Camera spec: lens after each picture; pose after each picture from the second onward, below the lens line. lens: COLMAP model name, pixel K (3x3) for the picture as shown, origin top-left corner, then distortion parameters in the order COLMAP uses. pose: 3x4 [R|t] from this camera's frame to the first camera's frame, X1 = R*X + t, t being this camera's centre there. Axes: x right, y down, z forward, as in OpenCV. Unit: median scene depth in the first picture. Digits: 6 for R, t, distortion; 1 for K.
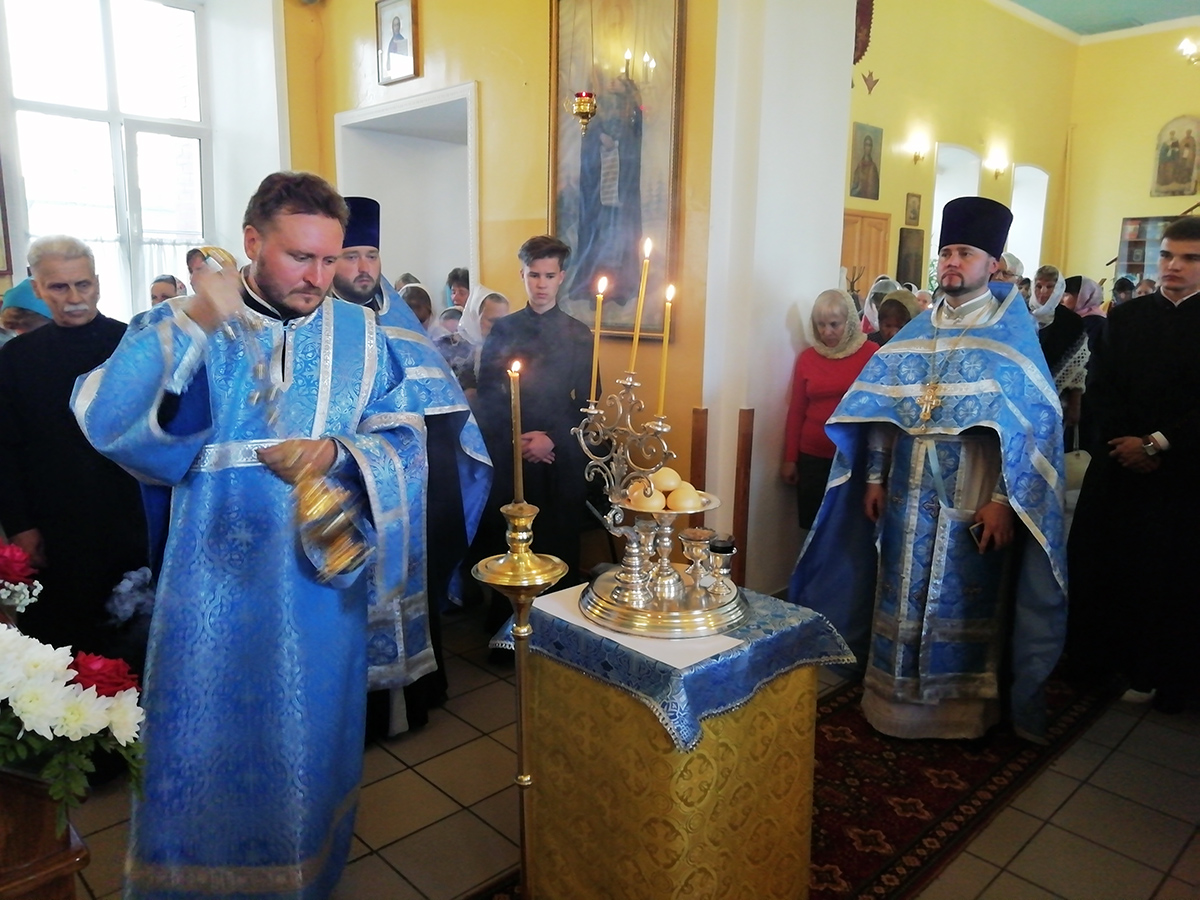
lens RADIAL K [[907.7, 0, 594.6], [0, 907.7, 450.8], [0, 0, 1]] dist [0.001413, 0.003816]
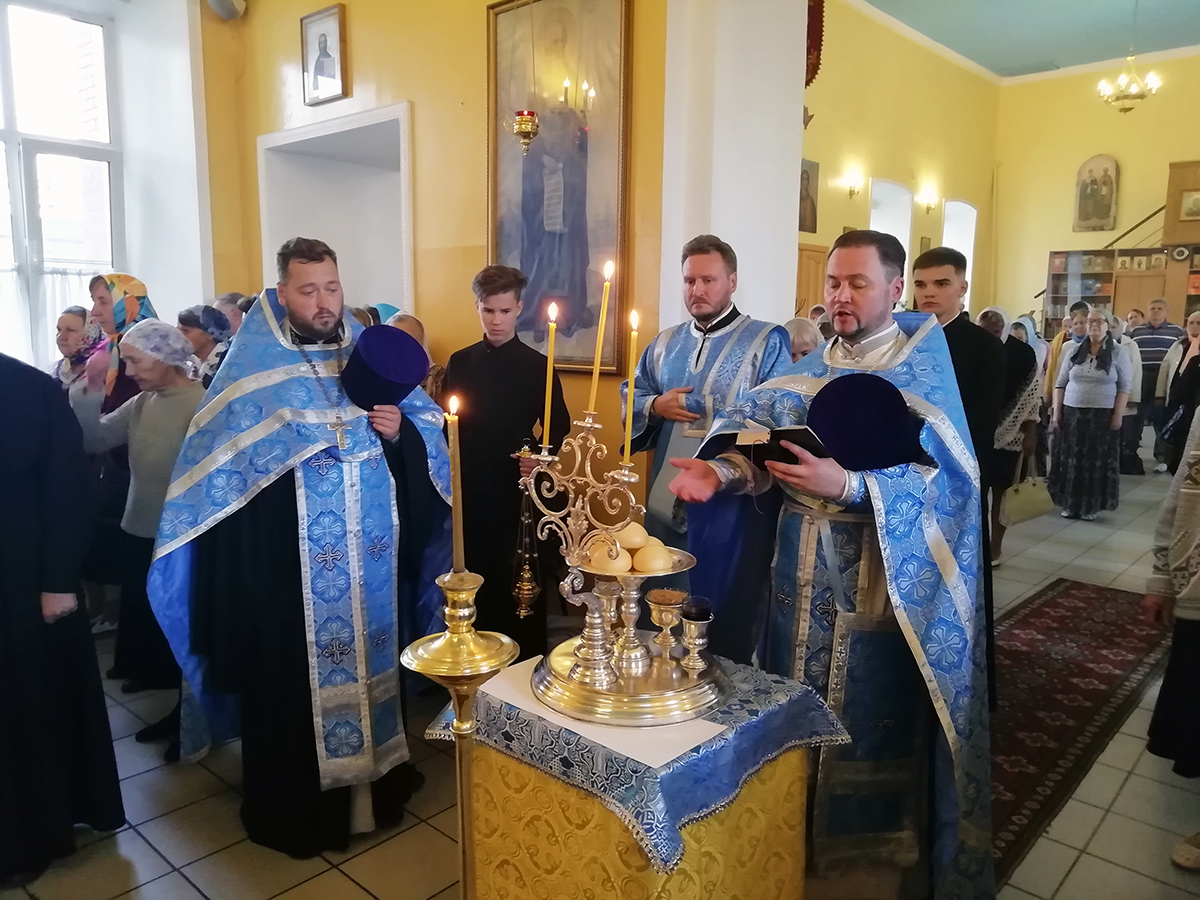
lens RADIAL K [[874.0, 0, 577.9], [0, 874.0, 449.7], [0, 0, 1]] dist [0.002867, 0.001175]
pose [[0.998554, -0.012351, 0.052313, -0.013191], [0.014193, 0.999287, -0.034979, -0.020681], [-0.051844, 0.035671, 0.998018, 0.166688]]
